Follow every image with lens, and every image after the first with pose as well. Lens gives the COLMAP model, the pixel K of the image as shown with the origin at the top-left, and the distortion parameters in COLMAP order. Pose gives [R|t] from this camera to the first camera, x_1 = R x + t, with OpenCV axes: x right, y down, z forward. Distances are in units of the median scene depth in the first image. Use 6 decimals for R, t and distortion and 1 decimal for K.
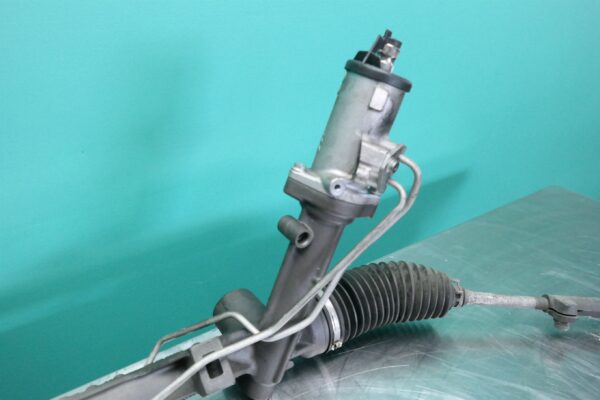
lens RADIAL K [[537.5, 0, 300.2], [0, 537.5, 232.2], [0, 0, 1]] dist [0.060252, 0.000297]
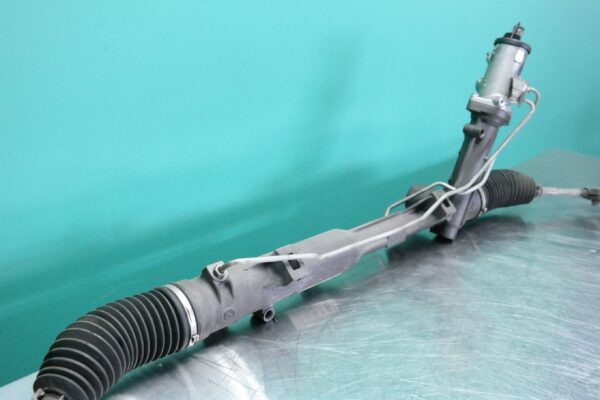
lens RADIAL K [[607.9, 0, 300.0], [0, 607.9, 200.0], [0, 0, 1]] dist [0.001846, -0.004188]
pose [[0.985059, -0.044808, 0.166286, -0.929238], [0.068648, 0.987696, -0.140513, 0.471536], [-0.157944, 0.149829, 0.976015, -0.843986]]
